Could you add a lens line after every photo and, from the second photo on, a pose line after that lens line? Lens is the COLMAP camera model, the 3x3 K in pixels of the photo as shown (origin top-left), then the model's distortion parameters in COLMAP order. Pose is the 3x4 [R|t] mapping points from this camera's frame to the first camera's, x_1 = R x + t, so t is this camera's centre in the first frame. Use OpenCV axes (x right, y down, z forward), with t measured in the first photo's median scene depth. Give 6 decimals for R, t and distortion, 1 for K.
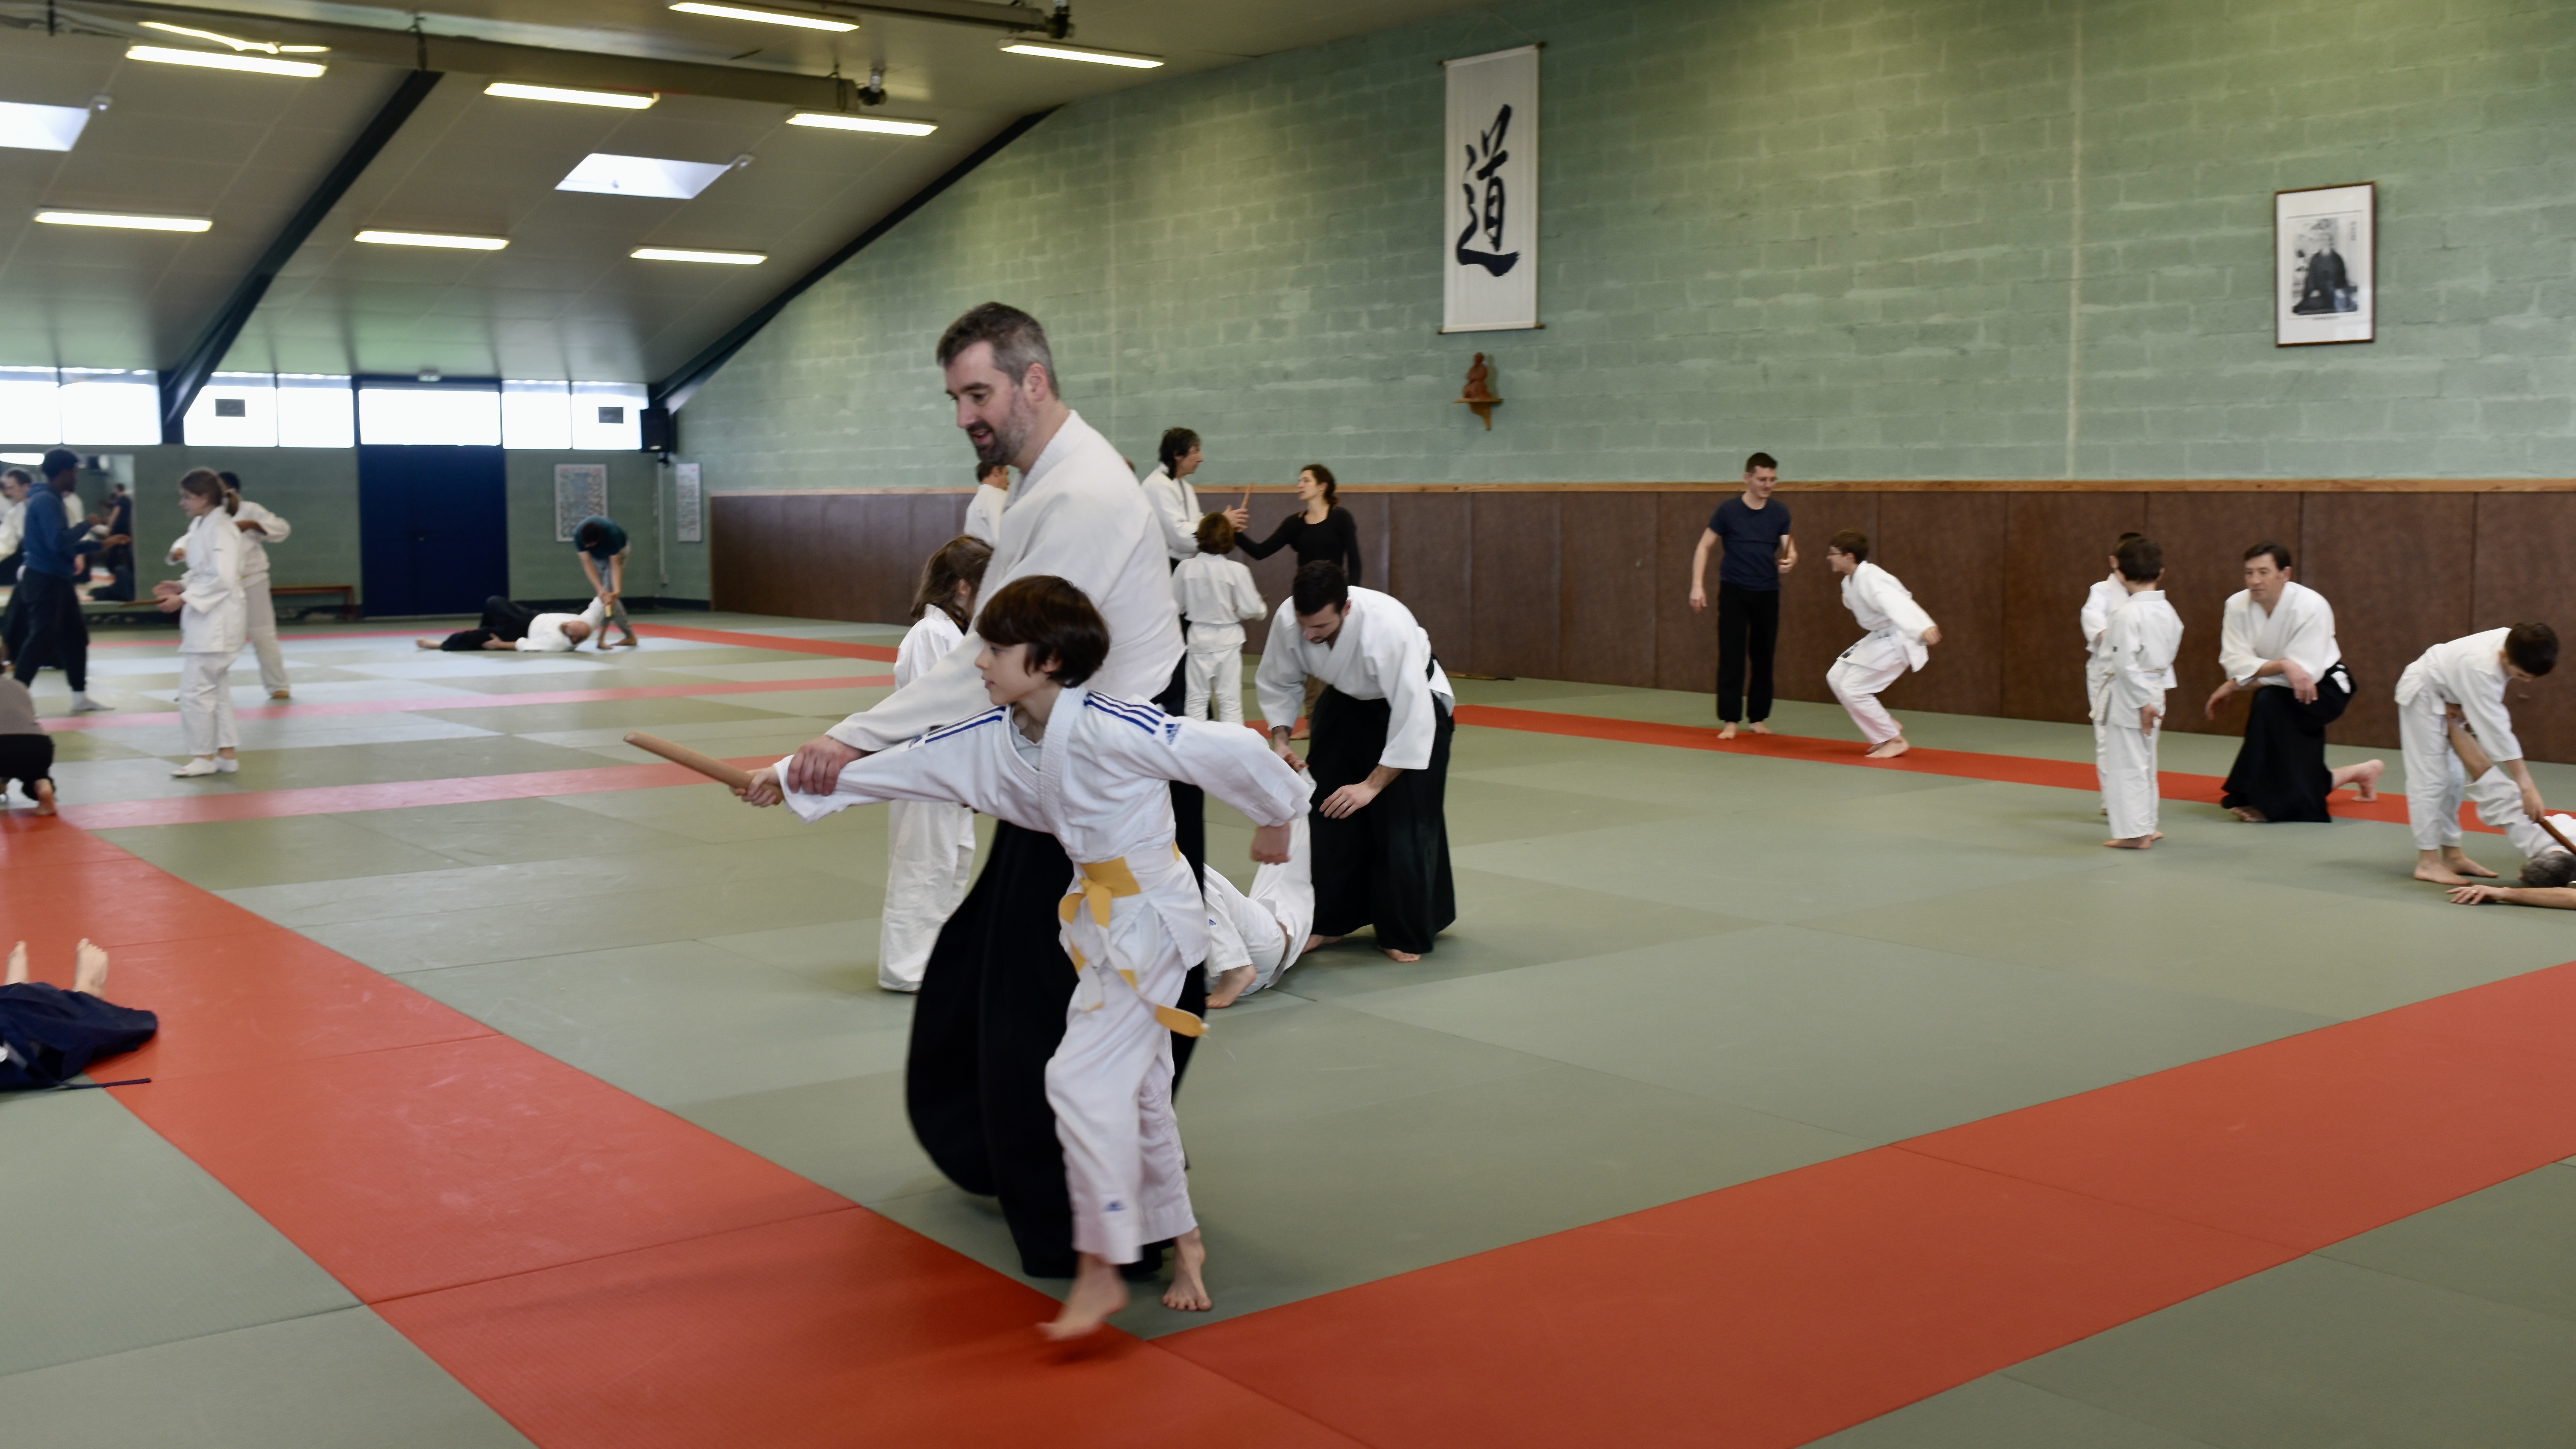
lens RADIAL K [[2439.3, 0, 1288.0], [0, 2439.3, 724.5], [0, 0, 1]] dist [-0.075384, 0.115808]
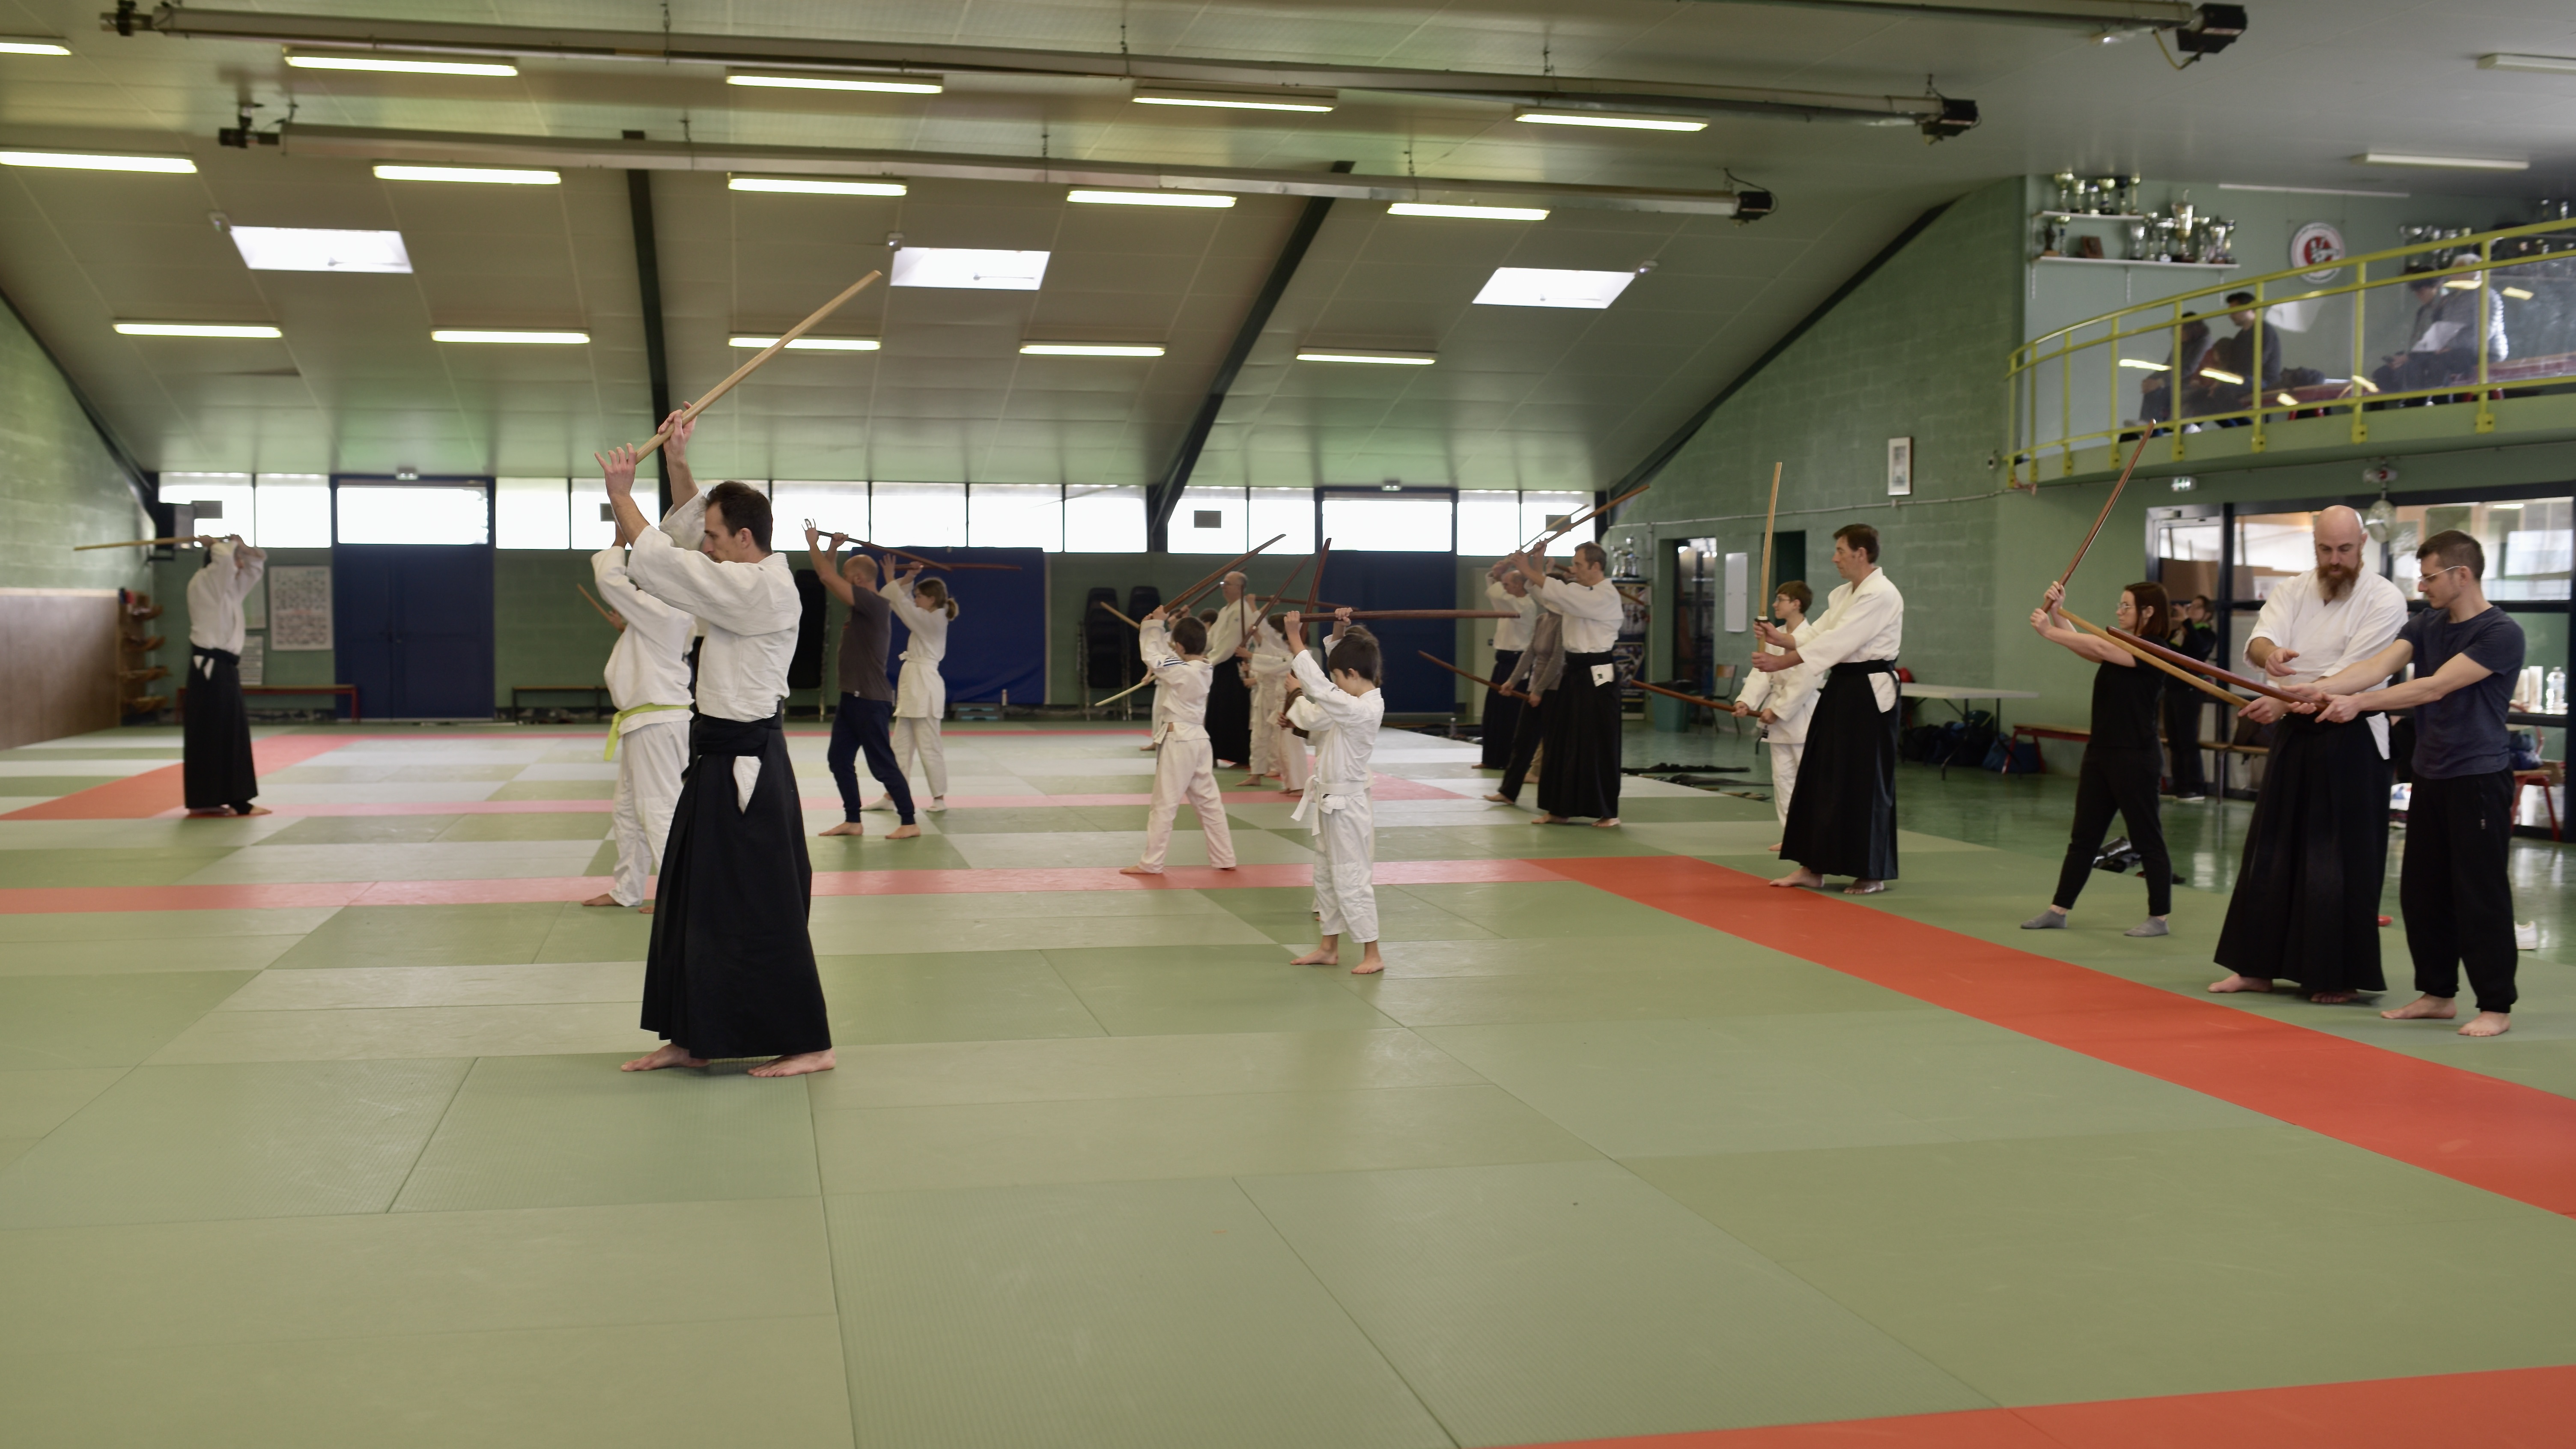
lens RADIAL K [[2439.3, 0, 1288.0], [0, 2439.3, 724.5], [0, 0, 1]] dist [-0.075384, 0.115808]
pose [[0.902007, 0.030500, -0.430644, 0.075770], [-0.050189, 0.998146, -0.034431, -0.005003], [0.428795, 0.052670, 0.901865, 0.050993]]
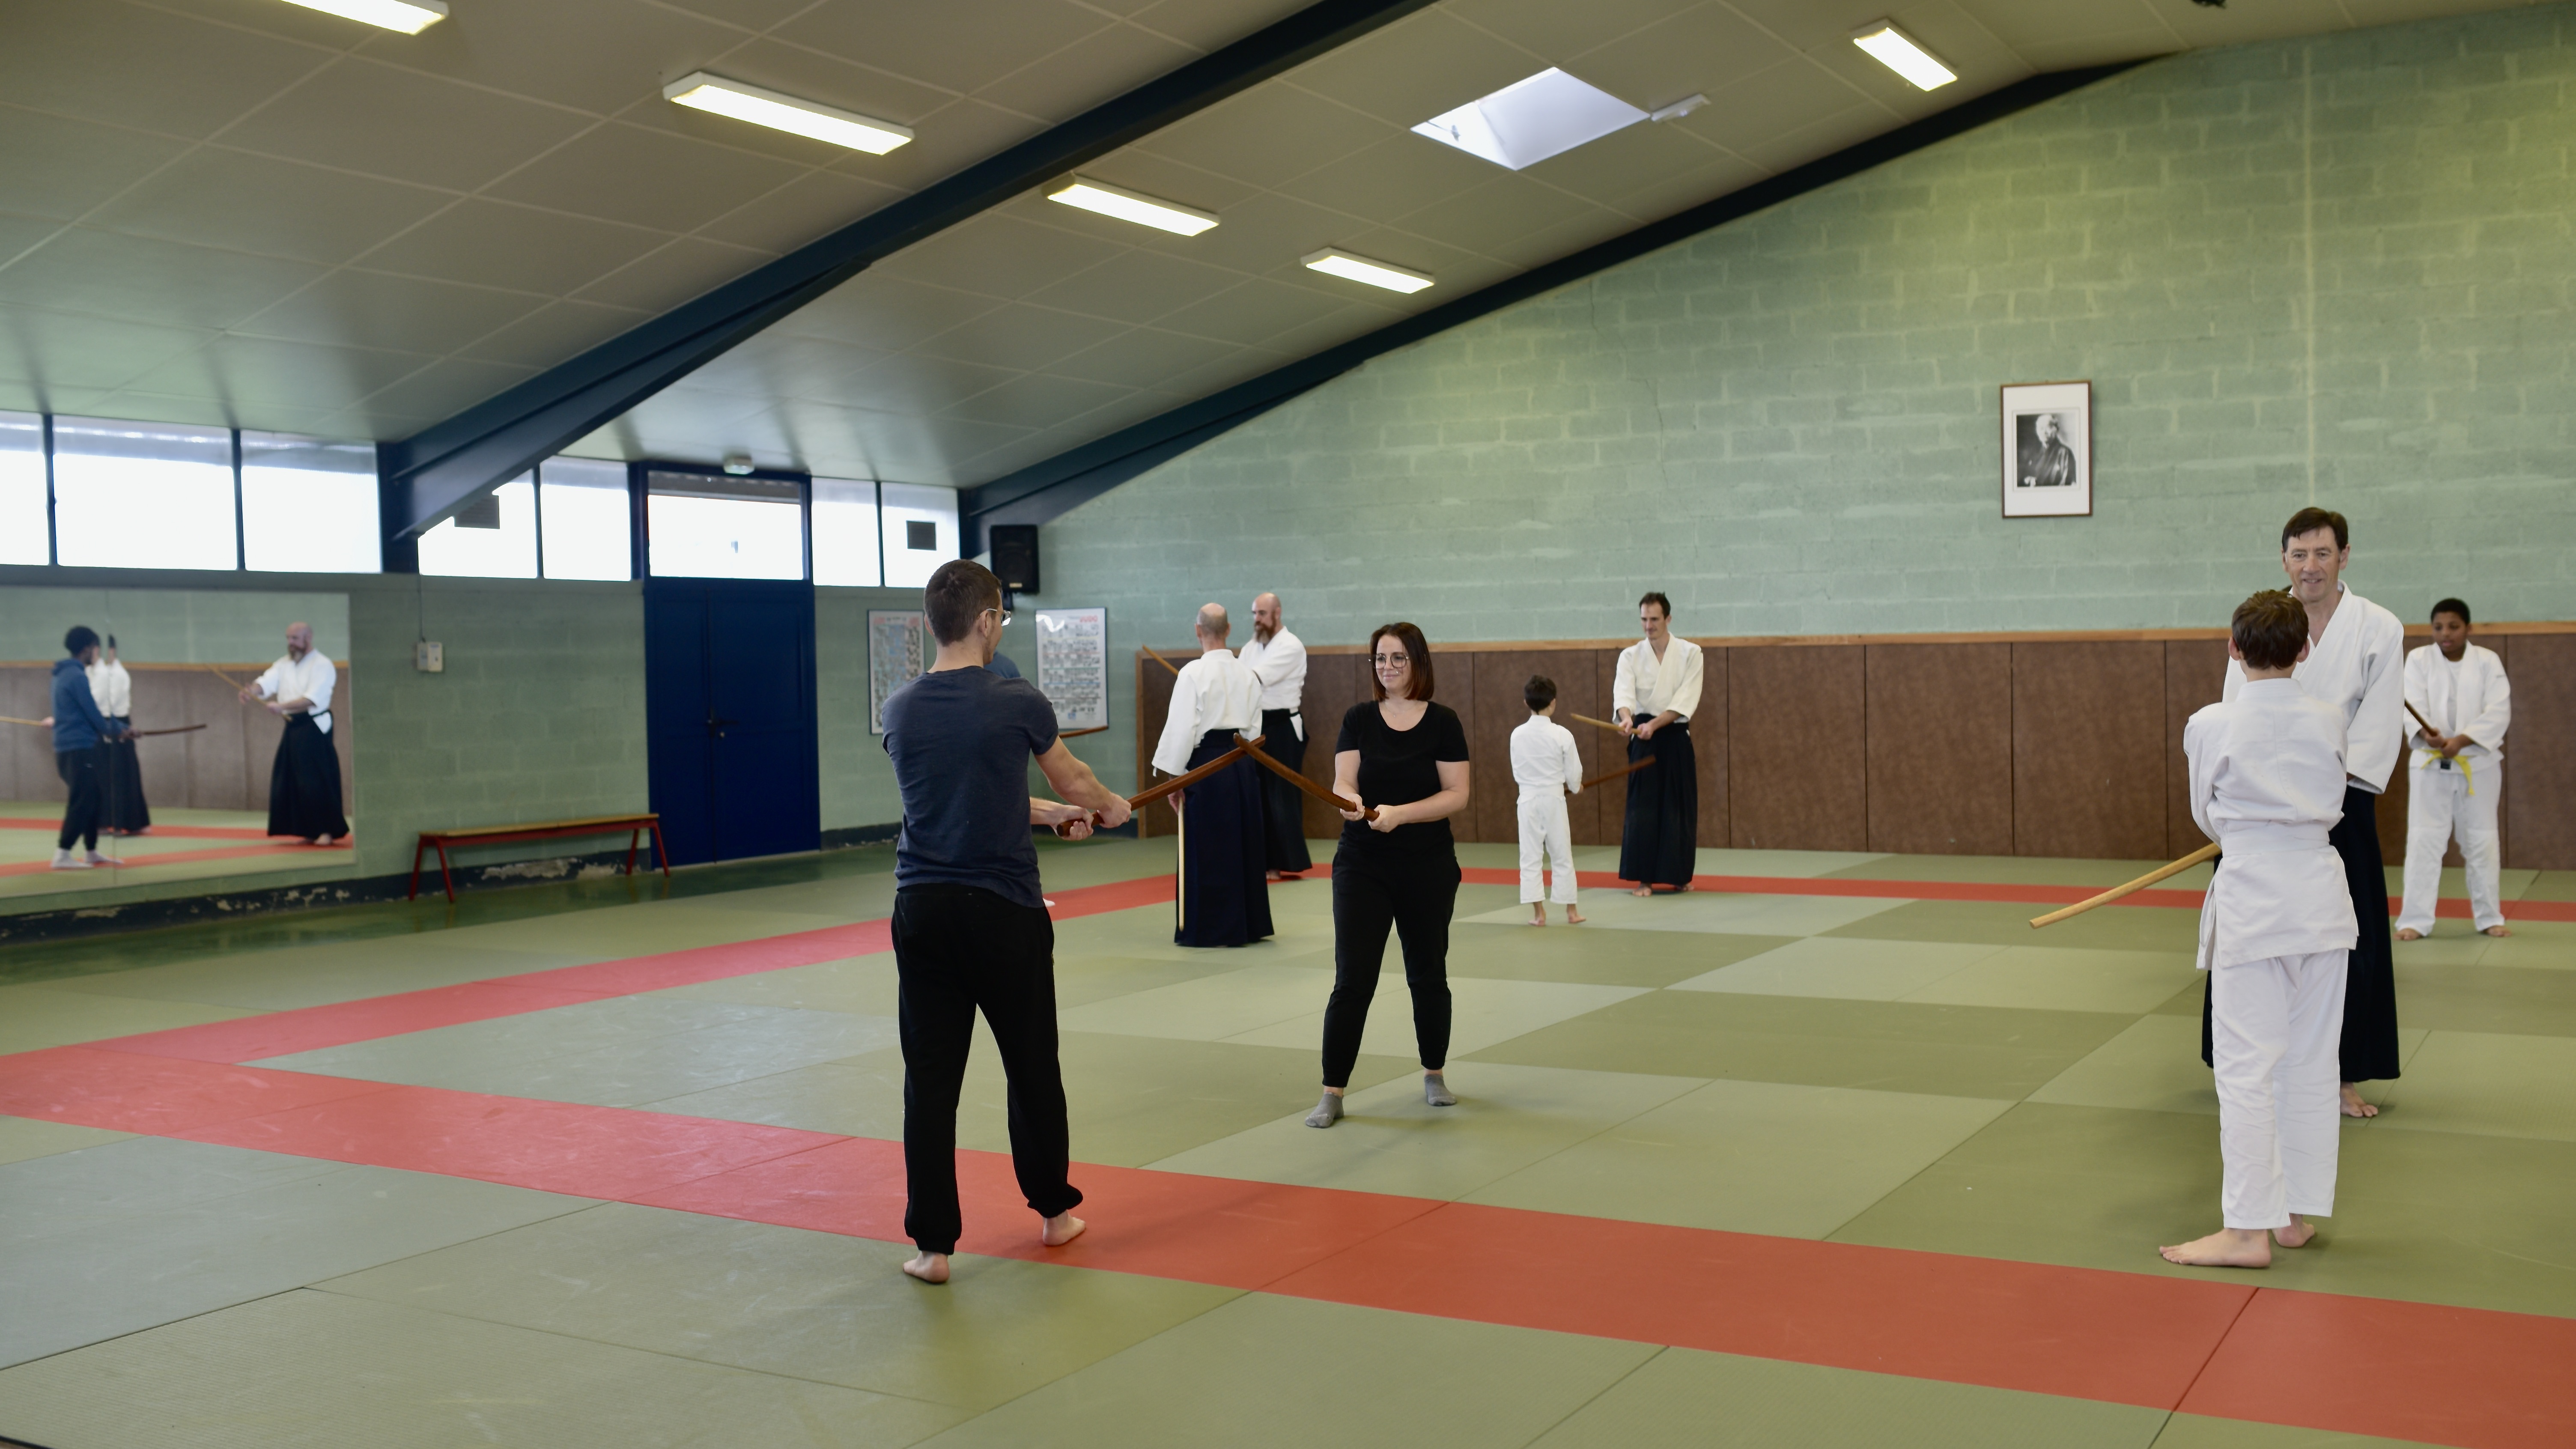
lens RADIAL K [[2439.3, 0, 1288.0], [0, 2439.3, 724.5], [0, 0, 1]] dist [-0.075384, 0.115808]
pose [[0.930626, -0.023857, 0.365193, -0.556728], [0.049306, 0.996948, -0.060521, -0.044469], [-0.362634, 0.074329, 0.928963, 0.483929]]
